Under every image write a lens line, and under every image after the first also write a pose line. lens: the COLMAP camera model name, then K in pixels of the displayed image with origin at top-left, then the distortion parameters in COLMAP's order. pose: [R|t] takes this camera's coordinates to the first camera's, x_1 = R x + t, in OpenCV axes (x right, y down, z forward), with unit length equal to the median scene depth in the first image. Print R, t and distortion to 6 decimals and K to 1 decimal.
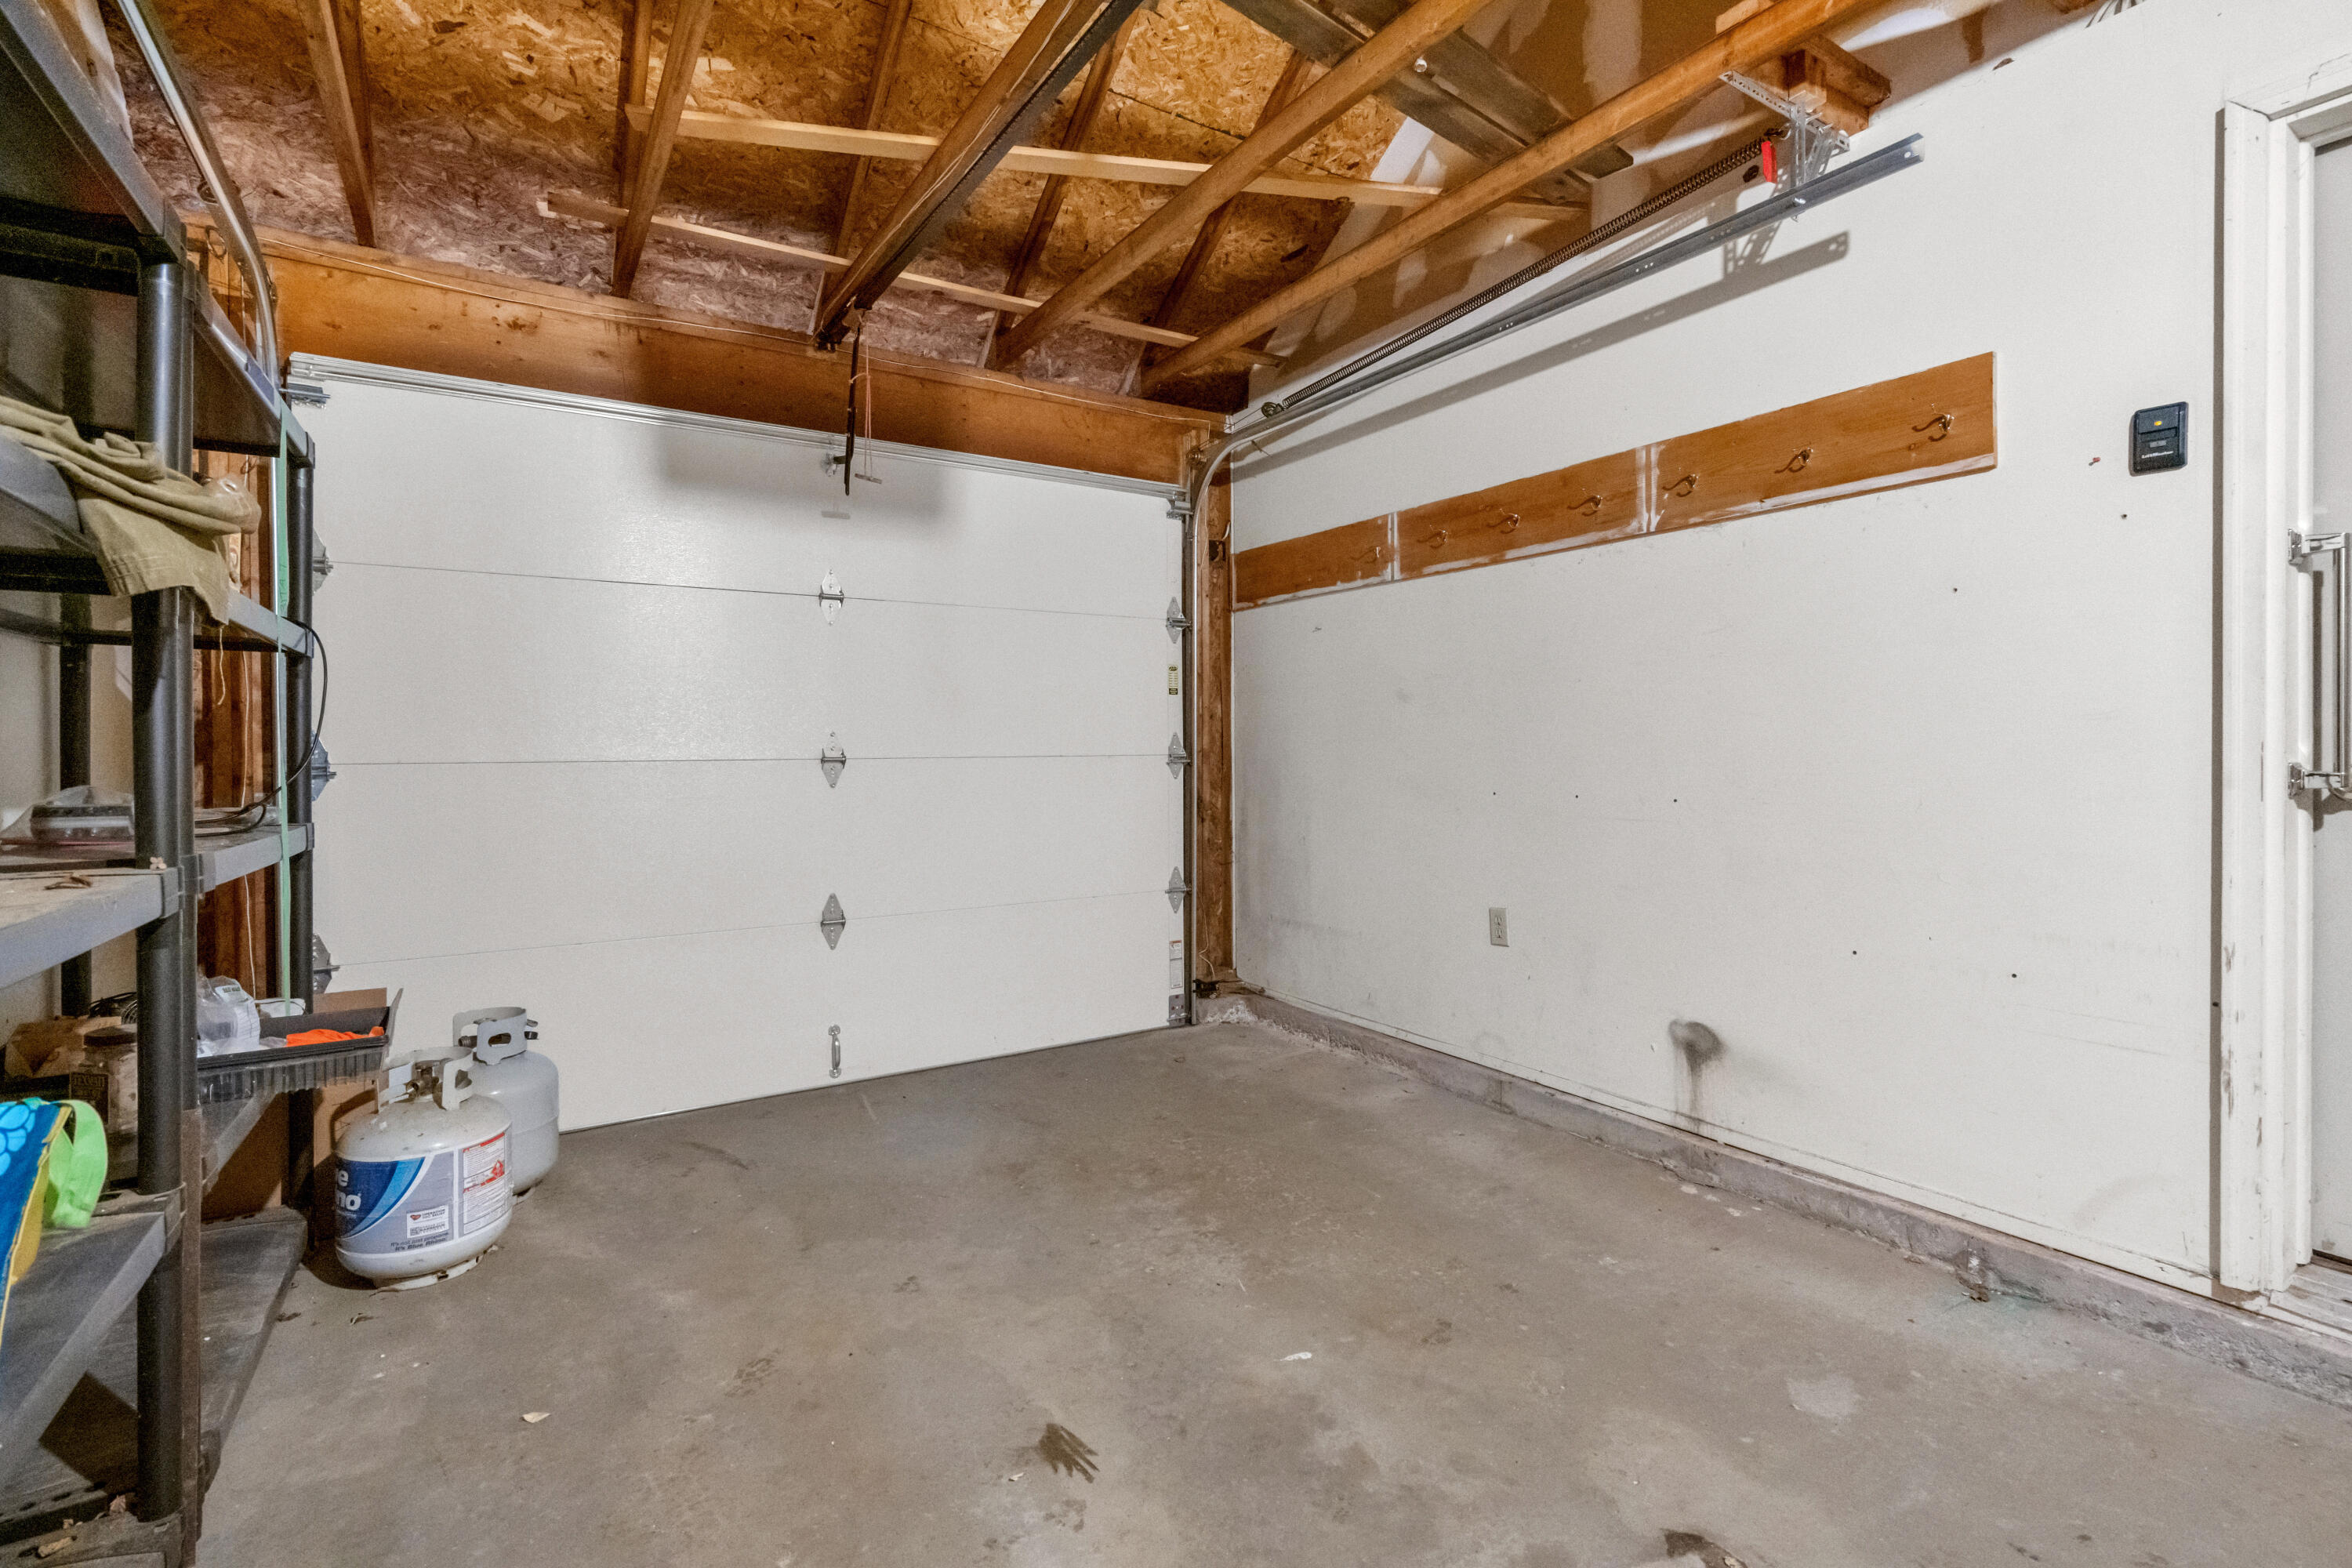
lens RADIAL K [[1064.2, 0, 1187.5], [0, 1064.2, 760.7], [0, 0, 1]] dist [-0.000199, -0.000042]
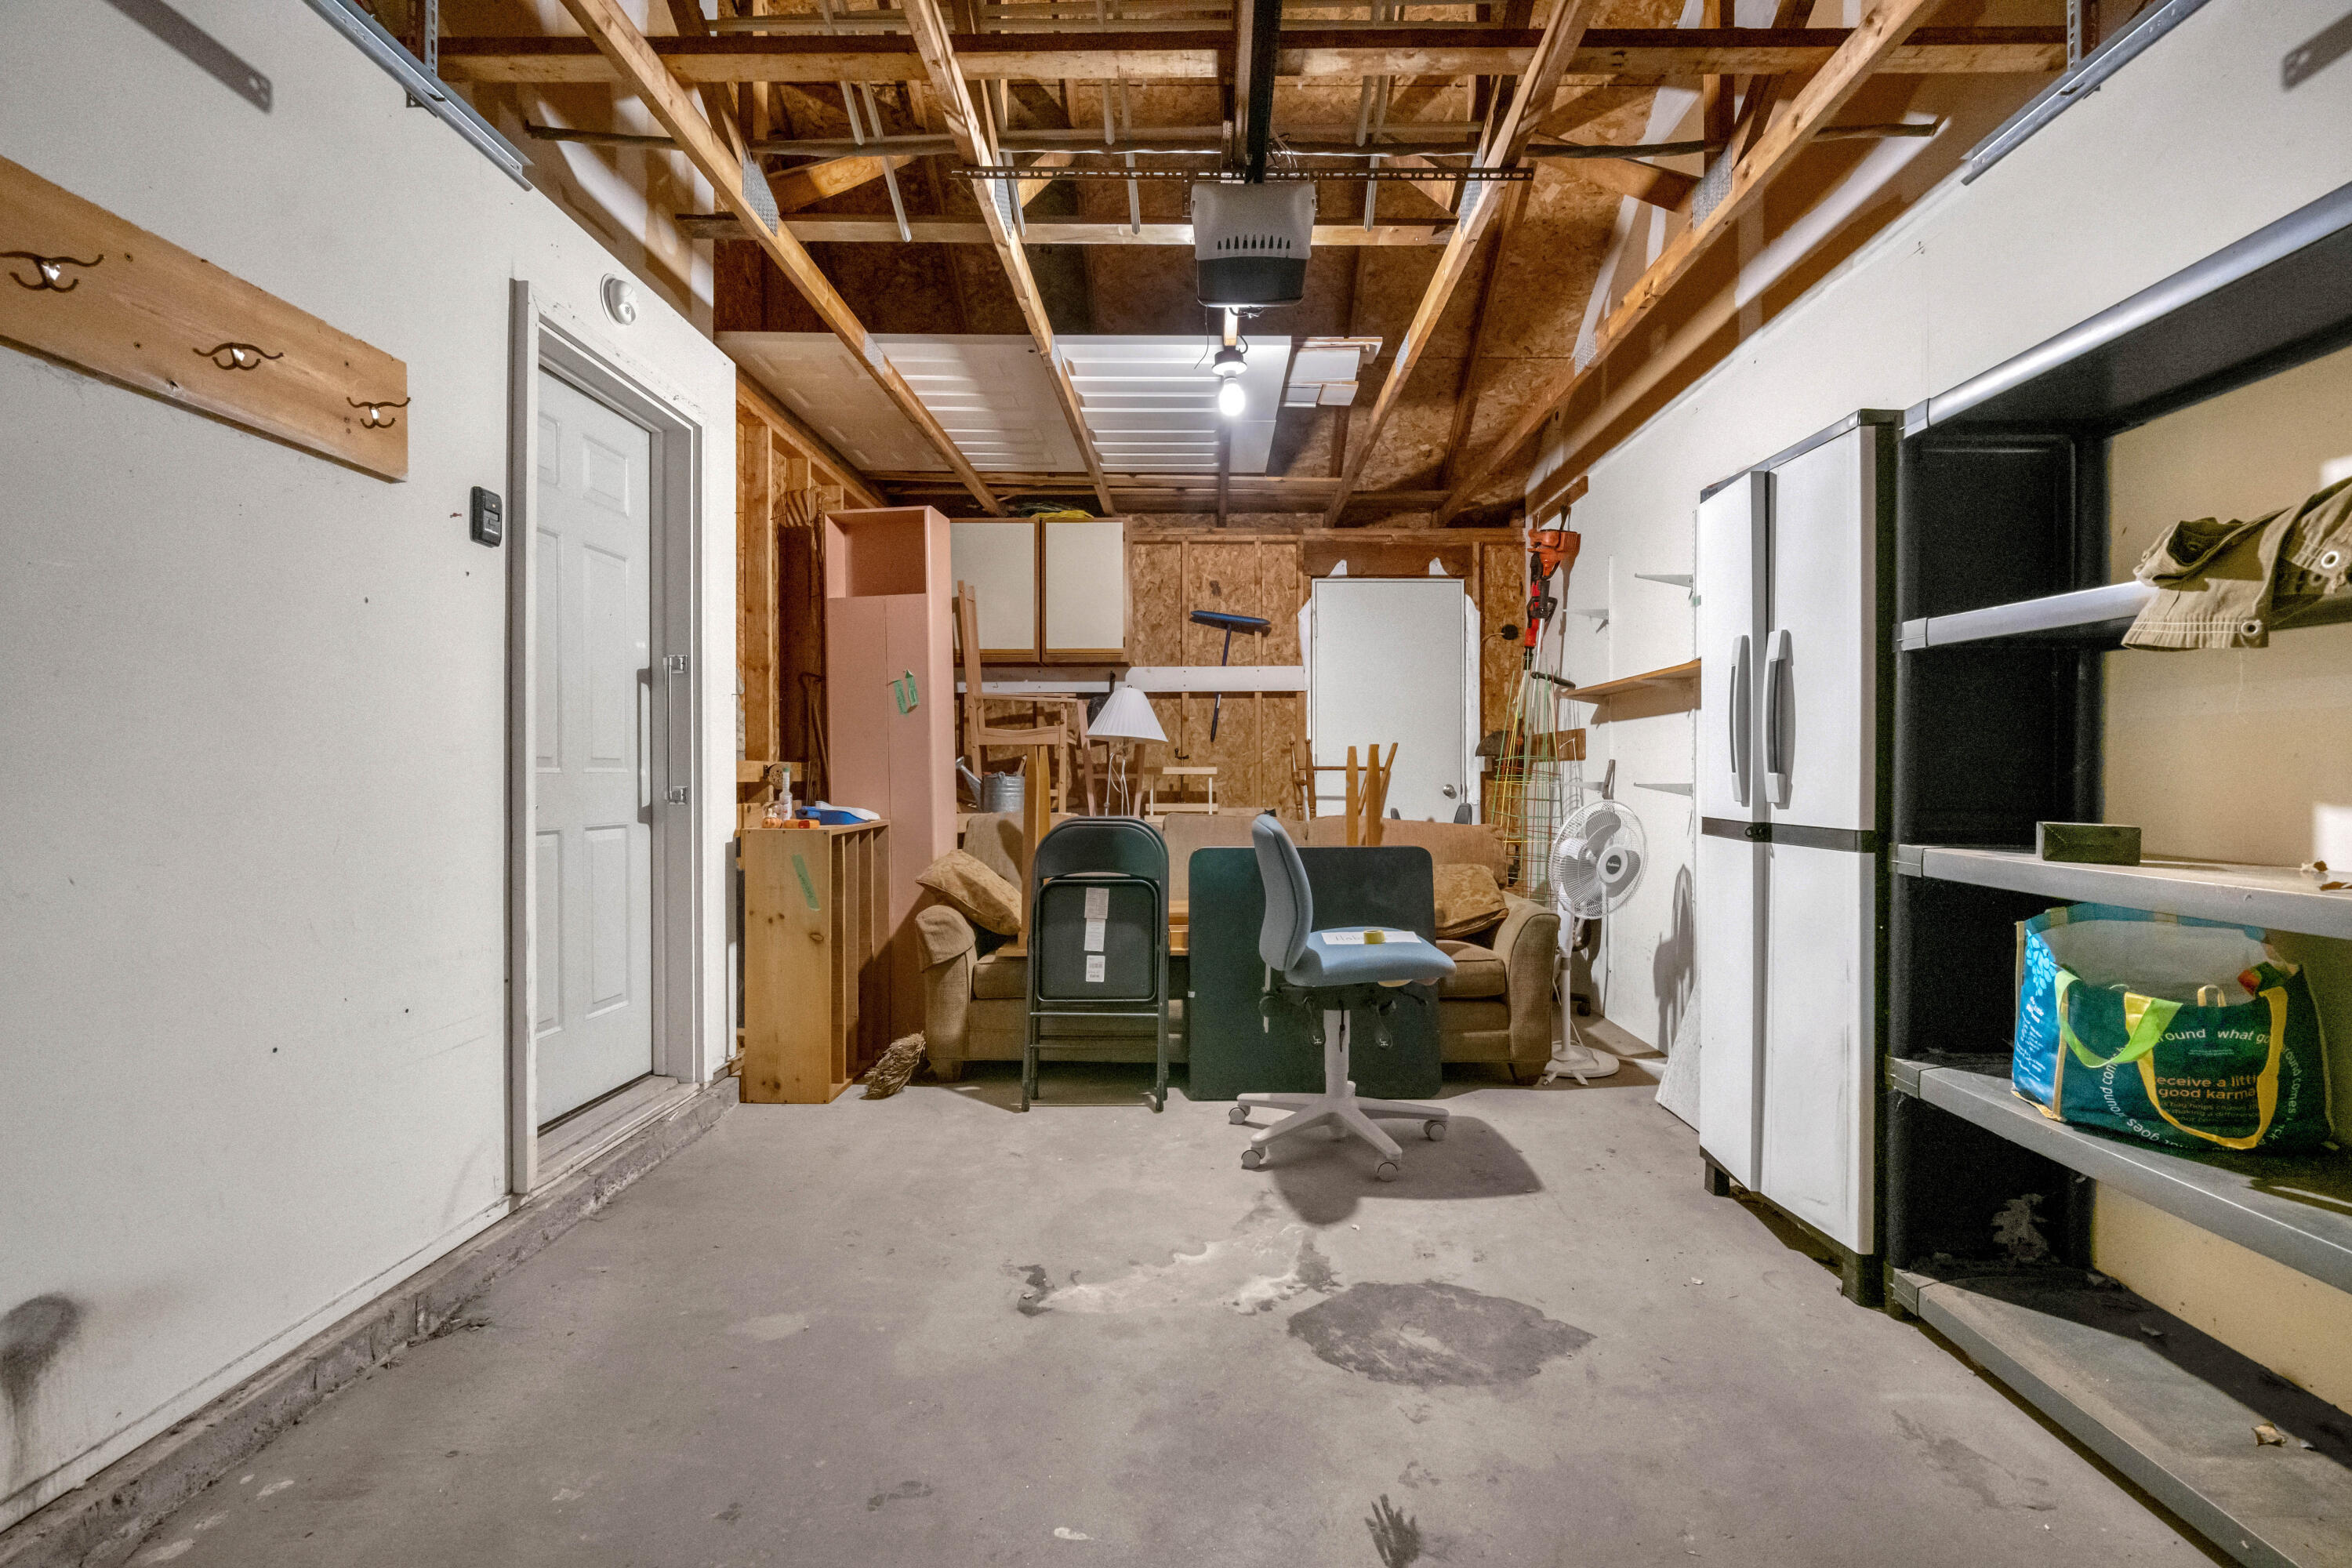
lens RADIAL K [[1064.2, 0, 1197.2], [0, 1064.2, 784.8], [0, 0, 1]] dist [-0.000199, -0.000042]
pose [[-0.836005, 0.000851, 0.548720, -0.365192], [0.010939, 0.999826, 0.015115, -0.011841], [-0.548612, 0.018638, -0.835869, 1.416197]]
